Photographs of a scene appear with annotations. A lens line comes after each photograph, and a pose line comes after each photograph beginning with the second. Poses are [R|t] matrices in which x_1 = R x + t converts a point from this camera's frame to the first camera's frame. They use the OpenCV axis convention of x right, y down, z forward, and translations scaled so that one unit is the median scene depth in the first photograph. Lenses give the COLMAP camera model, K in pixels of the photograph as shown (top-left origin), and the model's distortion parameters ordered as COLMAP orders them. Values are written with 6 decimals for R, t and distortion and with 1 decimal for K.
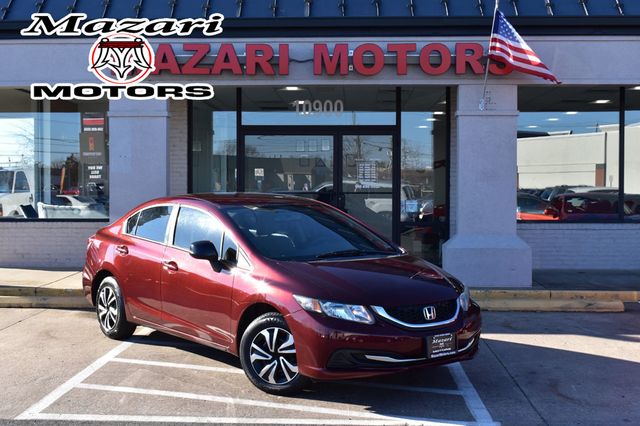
lens RADIAL K [[901.8, 0, 320.0], [0, 901.8, 213.0], [0, 0, 1]] dist [0.012618, -0.002712]
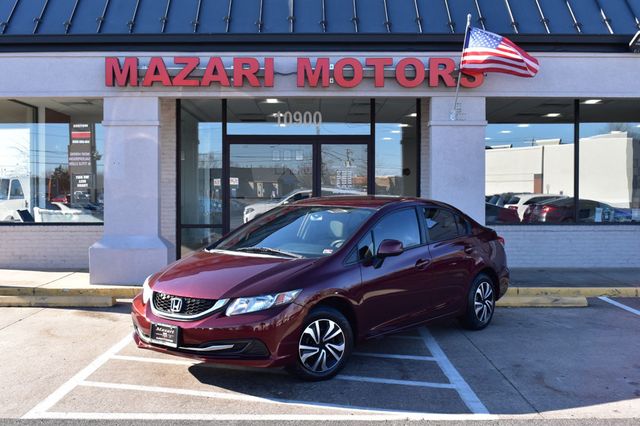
lens RADIAL K [[810.8, 0, 320.0], [0, 810.8, 213.0], [0, 0, 1]] dist [-0.008321, 0.001380]
pose [[0.999048, -0.002268, 0.043558, -0.021821], [0.002575, 0.999972, -0.006988, 0.003008], [-0.043541, 0.007094, 0.999026, 0.040569]]
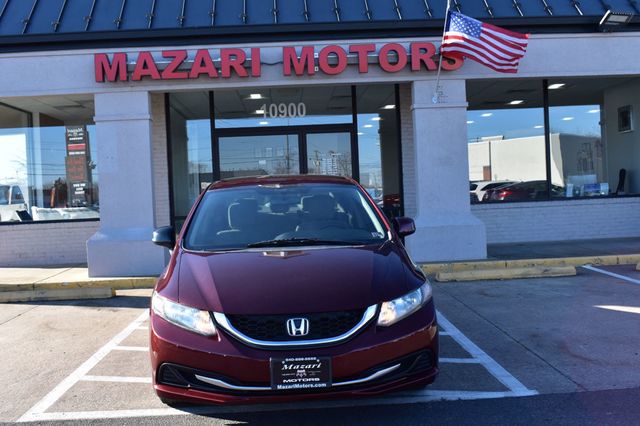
lens RADIAL K [[713.2, 0, 320.0], [0, 713.2, 213.0], [0, 0, 1]] dist [-0.036975, -0.015414]
pose [[0.995518, -0.046640, 0.082271, -0.041645], [0.046998, 0.998892, -0.002420, 0.017474], [-0.082067, 0.006275, 0.996607, 0.134149]]
